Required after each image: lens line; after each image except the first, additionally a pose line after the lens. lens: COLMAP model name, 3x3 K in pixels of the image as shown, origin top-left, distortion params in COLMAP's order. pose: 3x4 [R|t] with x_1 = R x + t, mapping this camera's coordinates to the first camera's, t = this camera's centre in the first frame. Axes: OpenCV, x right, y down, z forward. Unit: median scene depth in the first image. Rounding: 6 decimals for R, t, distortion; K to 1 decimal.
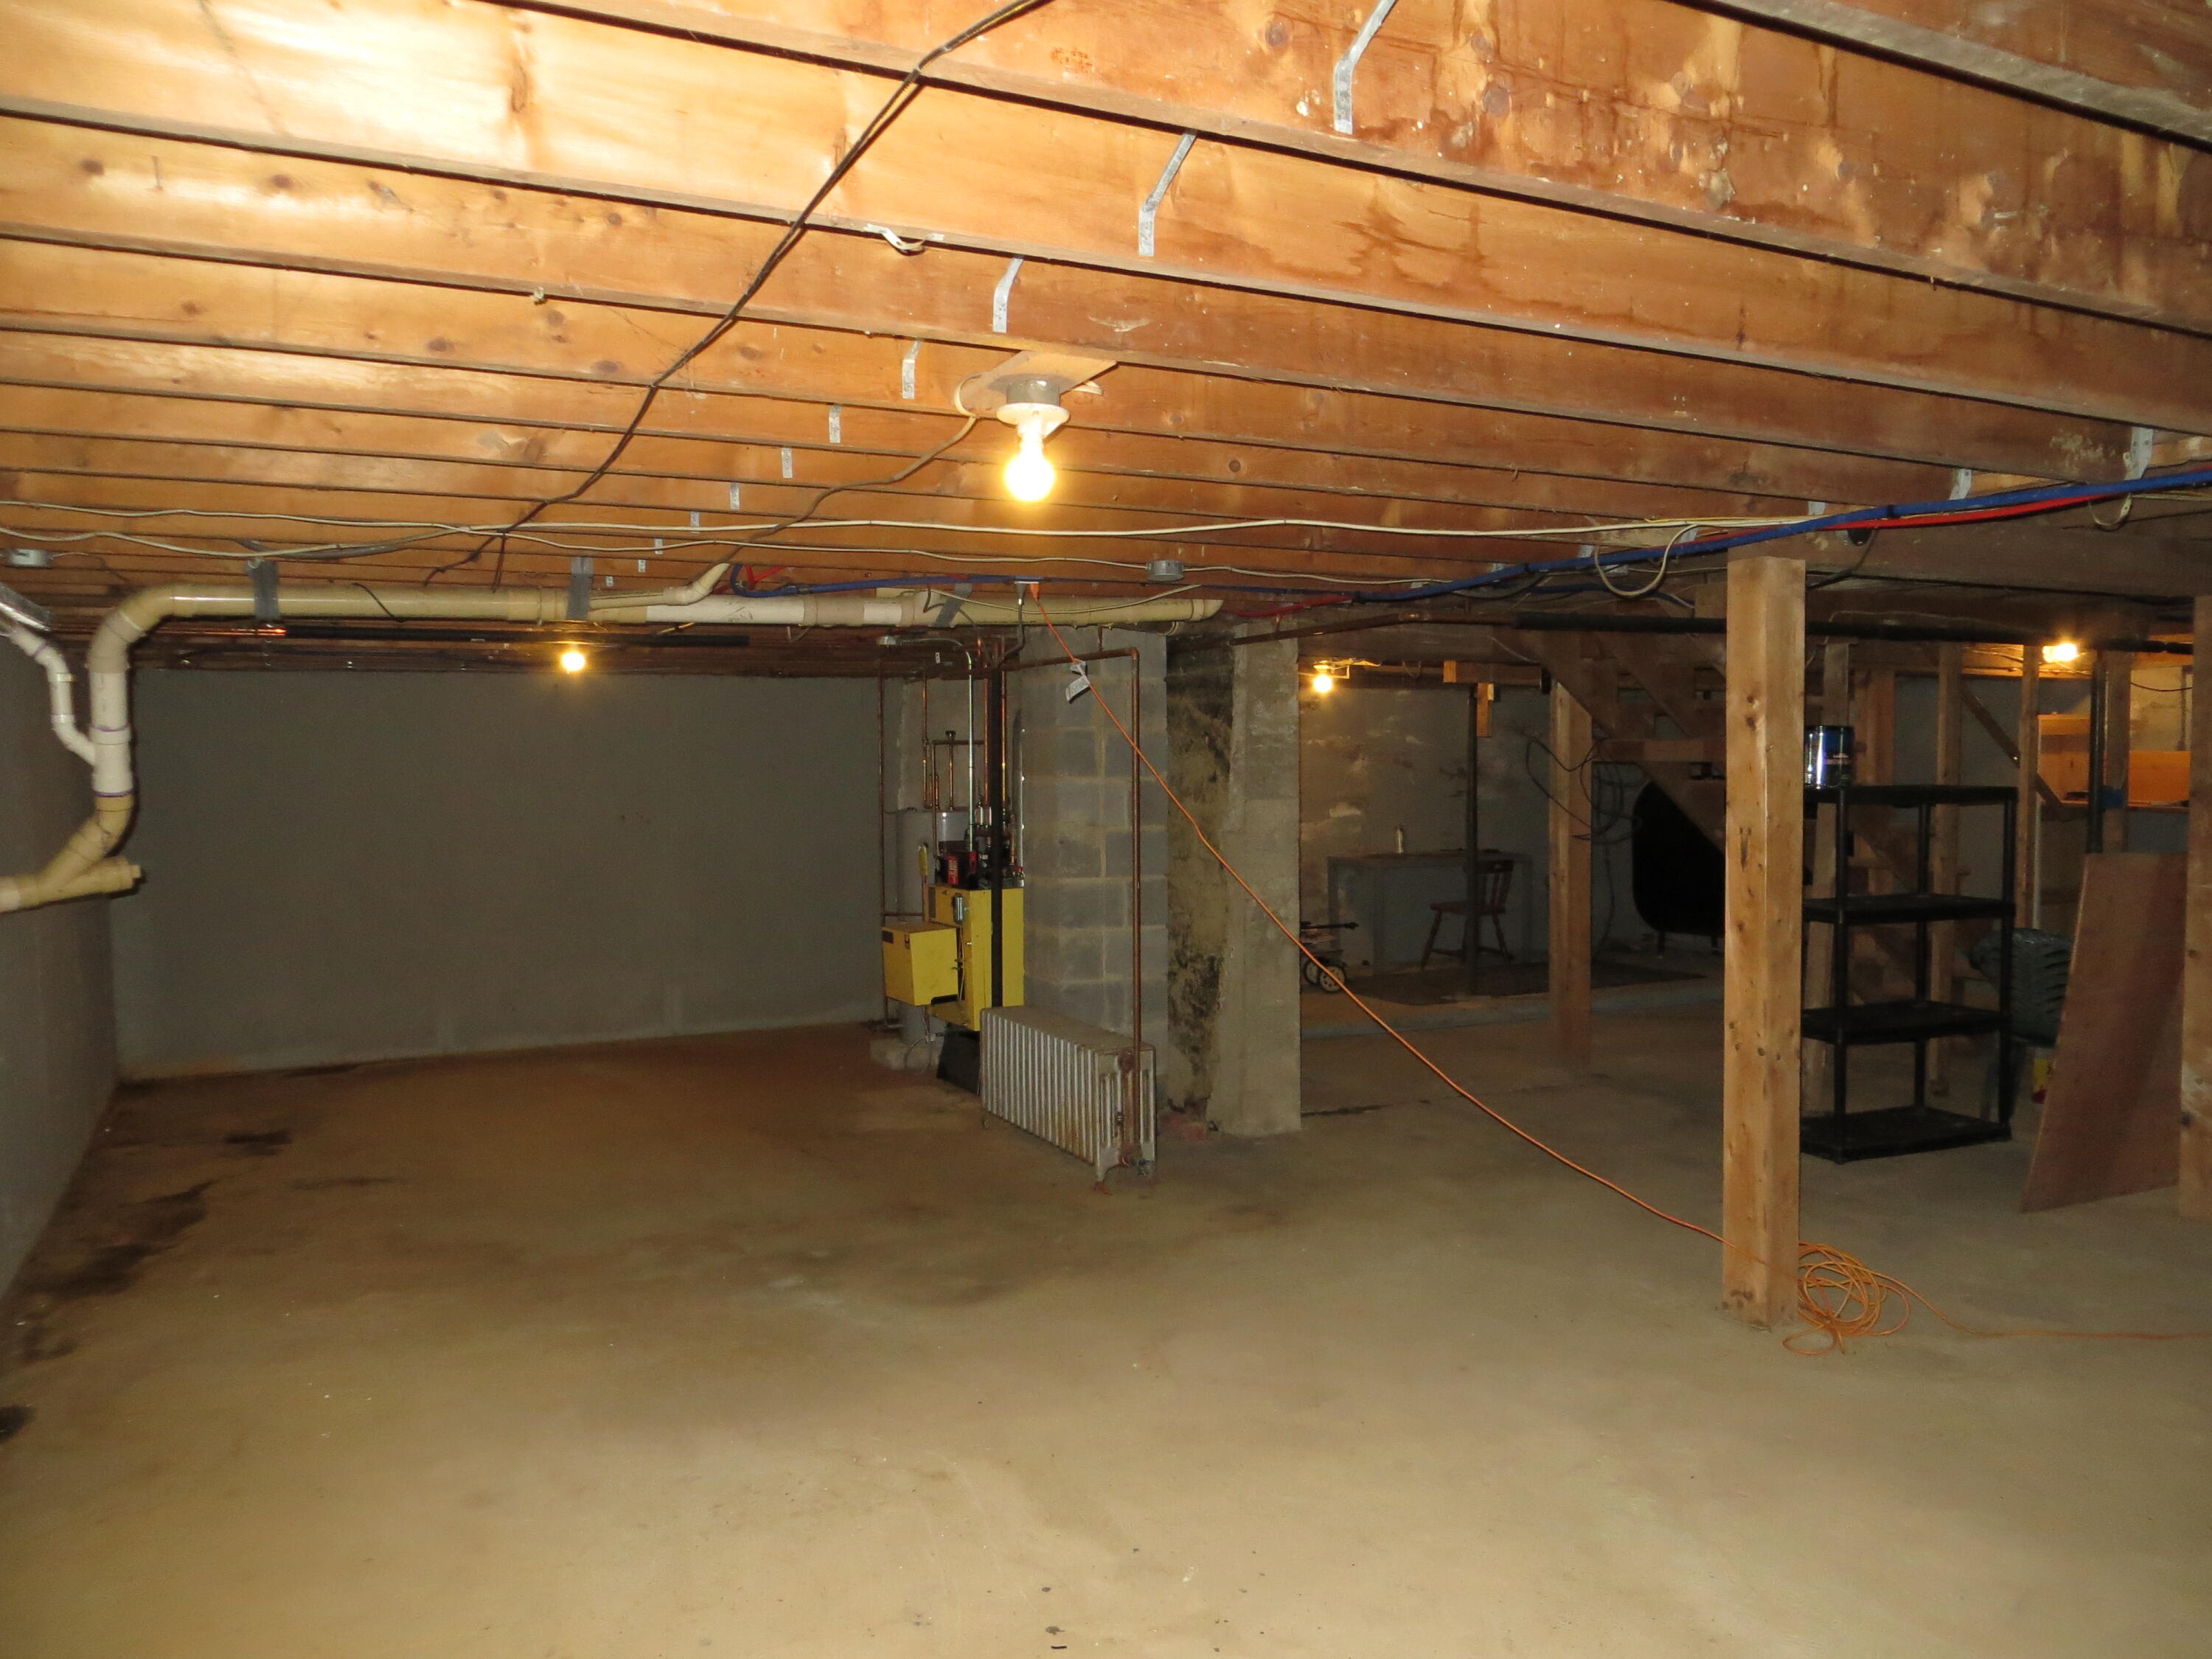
lens RADIAL K [[1669.8, 0, 1095.8], [0, 1669.8, 826.4], [0, 0, 1]] dist [-0.007367, -0.008274]
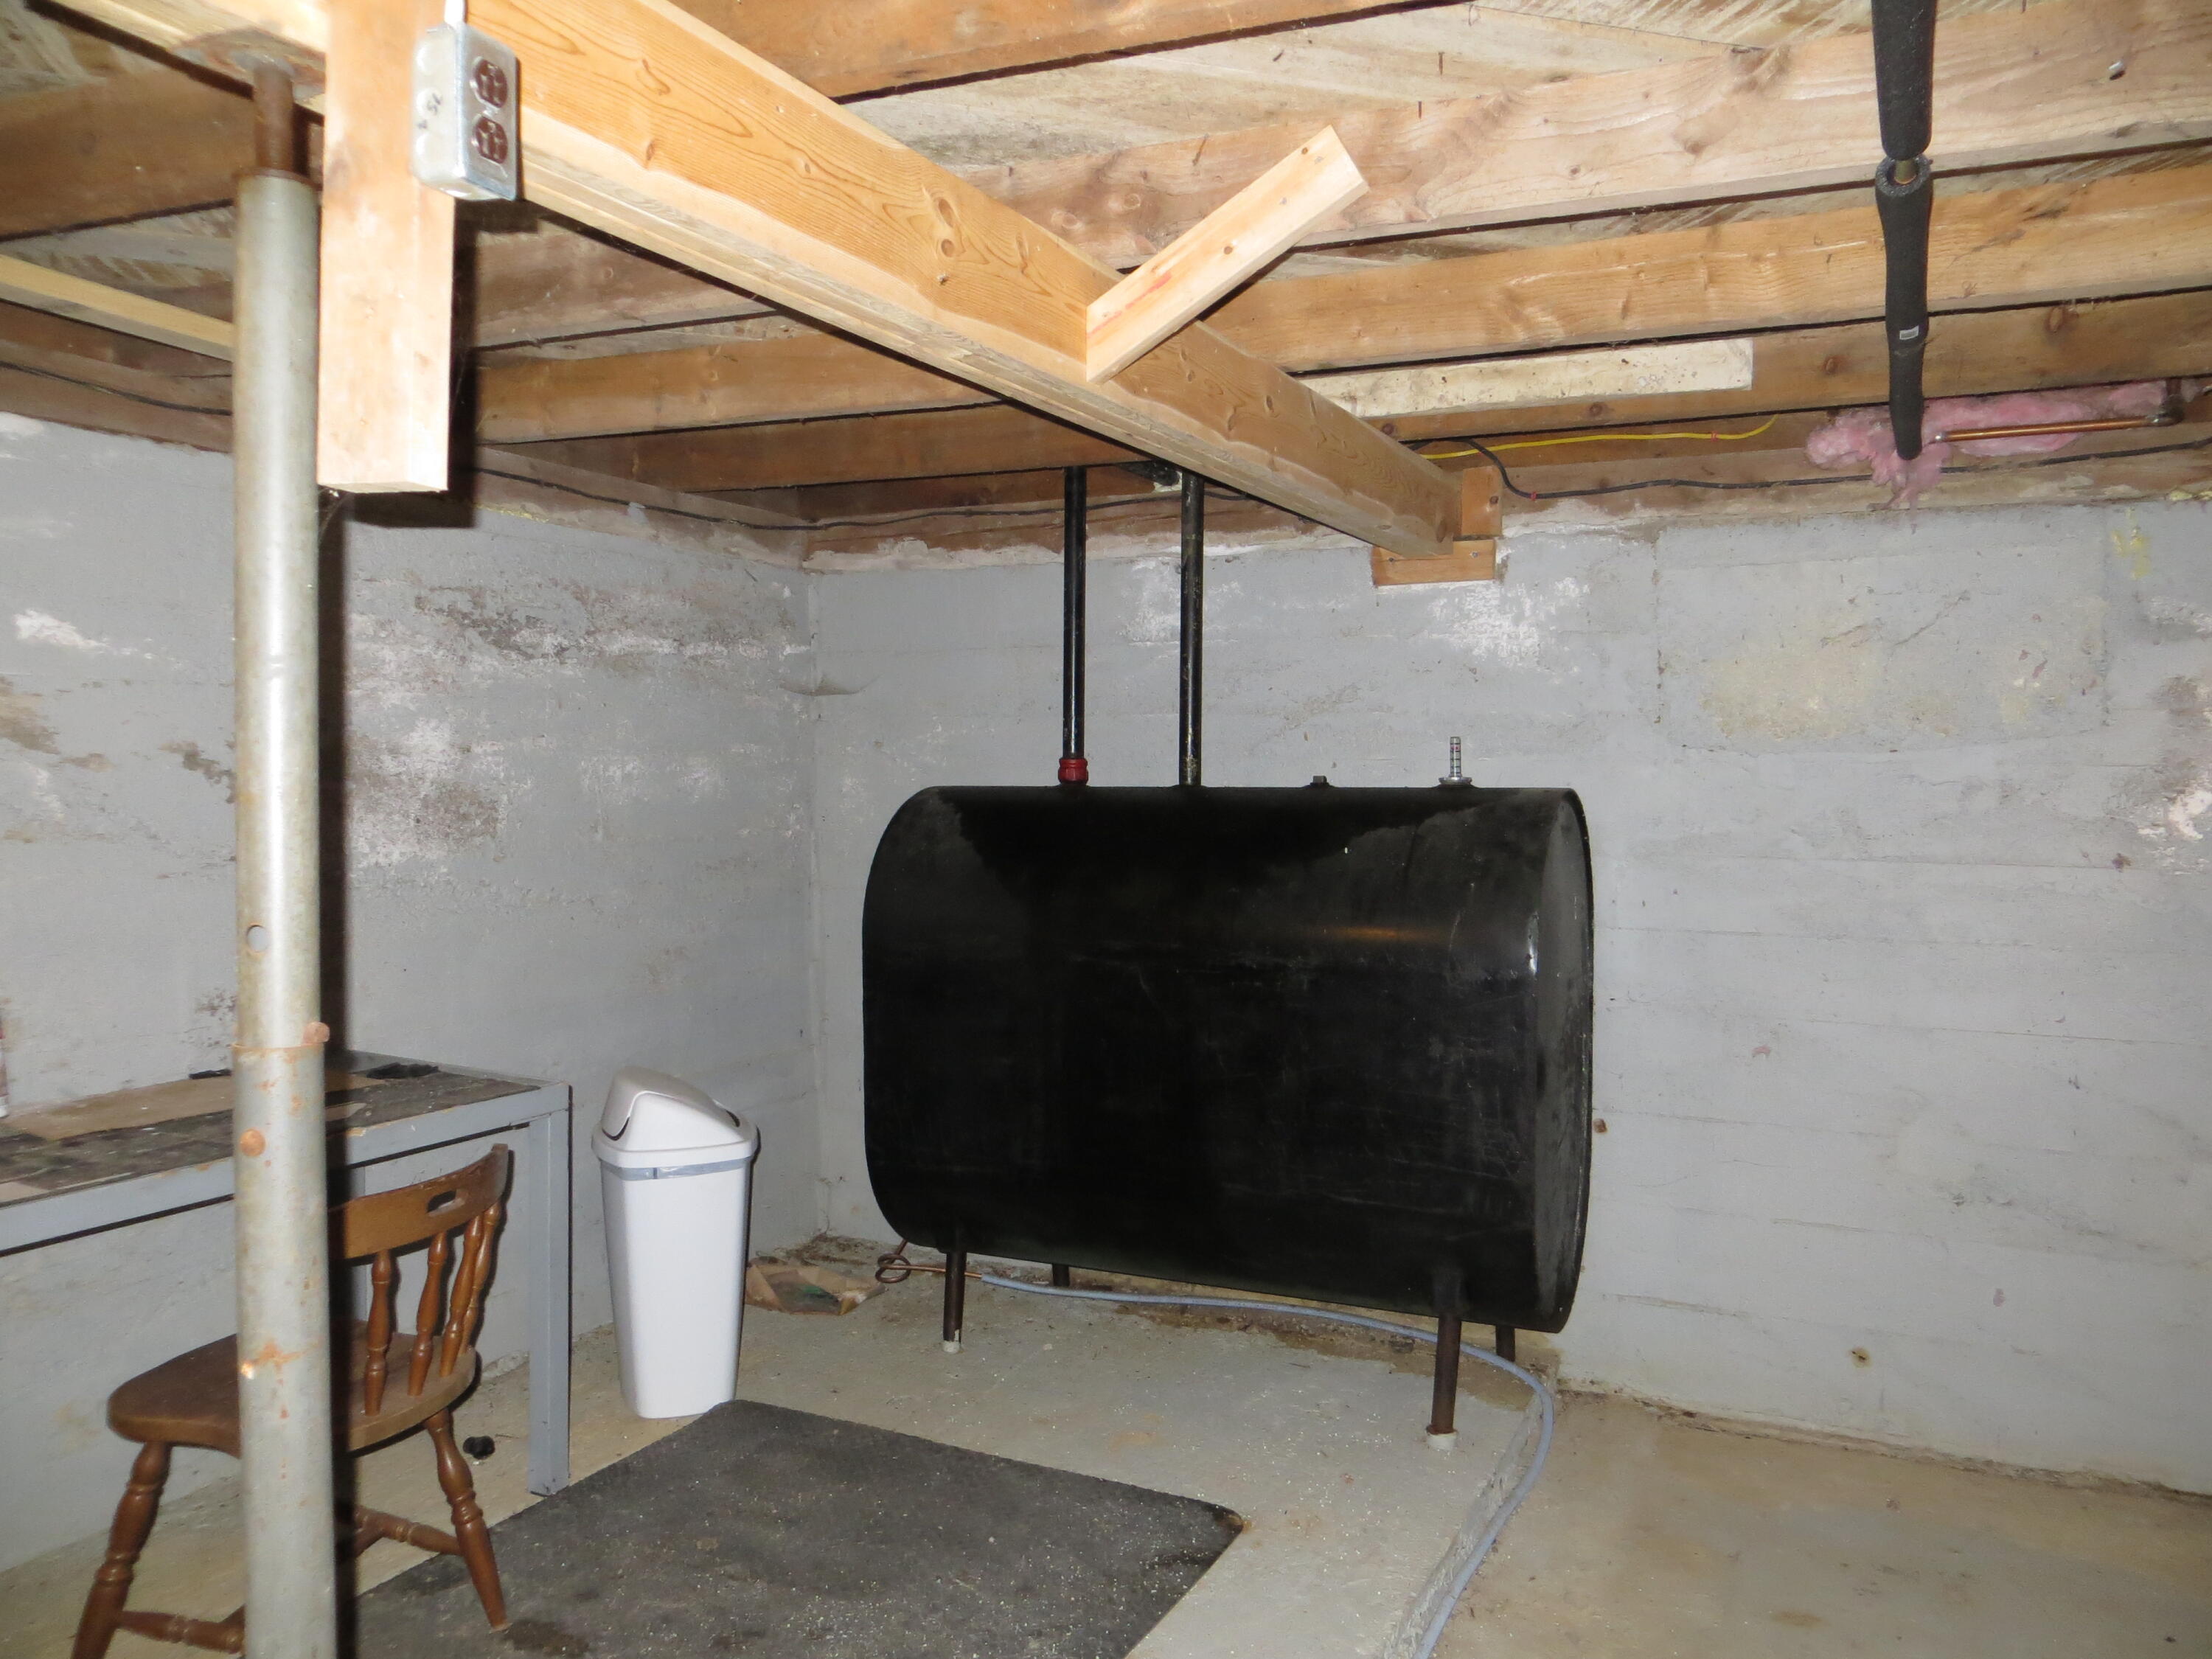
lens RADIAL K [[1669.8, 0, 1095.8], [0, 1669.8, 826.4], [0, 0, 1]] dist [-0.007367, -0.008274]
pose [[0.806745, -0.016594, 0.590667, 0.170259], [0.019873, 0.999802, 0.000946, -0.021395], [-0.590565, 0.010975, 0.806915, 0.724628]]
